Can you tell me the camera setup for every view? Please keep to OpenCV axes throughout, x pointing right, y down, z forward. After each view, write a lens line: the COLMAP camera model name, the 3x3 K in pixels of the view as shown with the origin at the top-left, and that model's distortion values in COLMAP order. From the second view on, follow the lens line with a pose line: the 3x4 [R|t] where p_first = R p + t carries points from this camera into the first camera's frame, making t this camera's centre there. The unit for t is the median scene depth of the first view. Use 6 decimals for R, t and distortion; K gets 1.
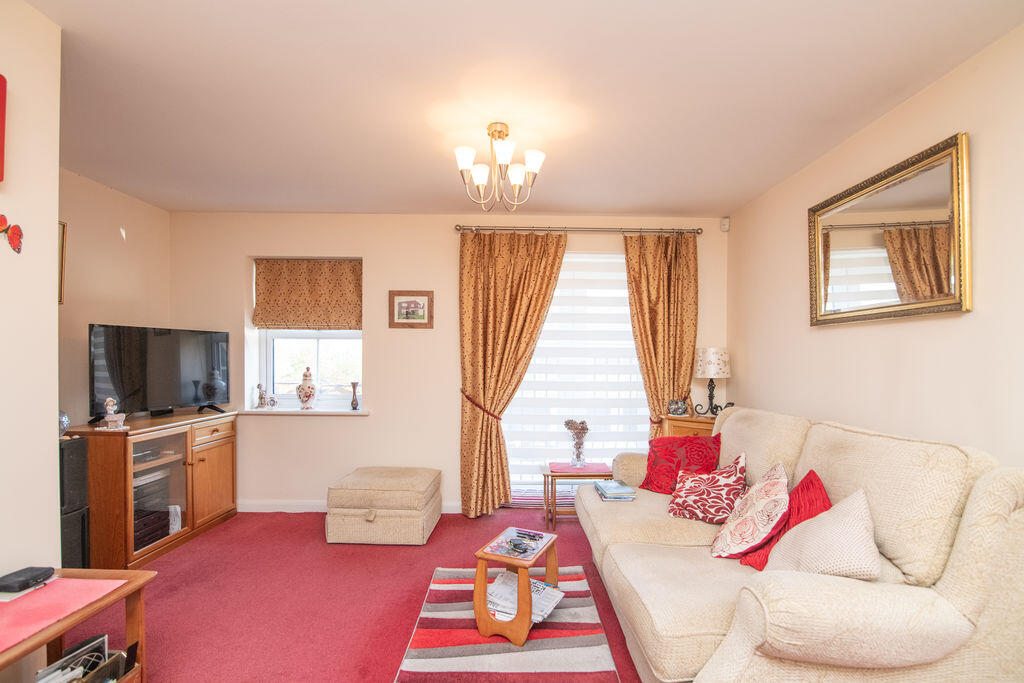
lens RADIAL K [[486.2, 0, 516.4], [0, 486.2, 362.6], [0, 0, 1]] dist [-0.021017, 0.000096]
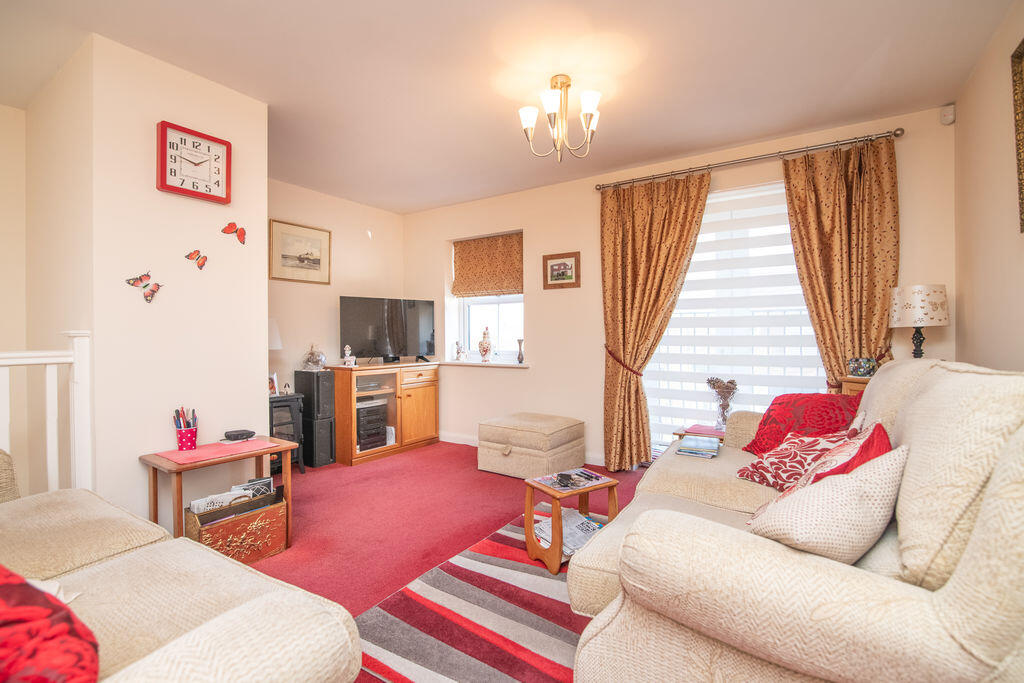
lens RADIAL K [[474.0, 0, 506.0], [0, 474.0, 342.0], [0, 0, 1]] dist [-0.021928, 0.000218]
pose [[0.820687, -0.004484, -0.571360, 0.290500], [0.001716, 0.999984, -0.005384, 0.055395], [0.571375, 0.003438, 0.820682, 0.065360]]
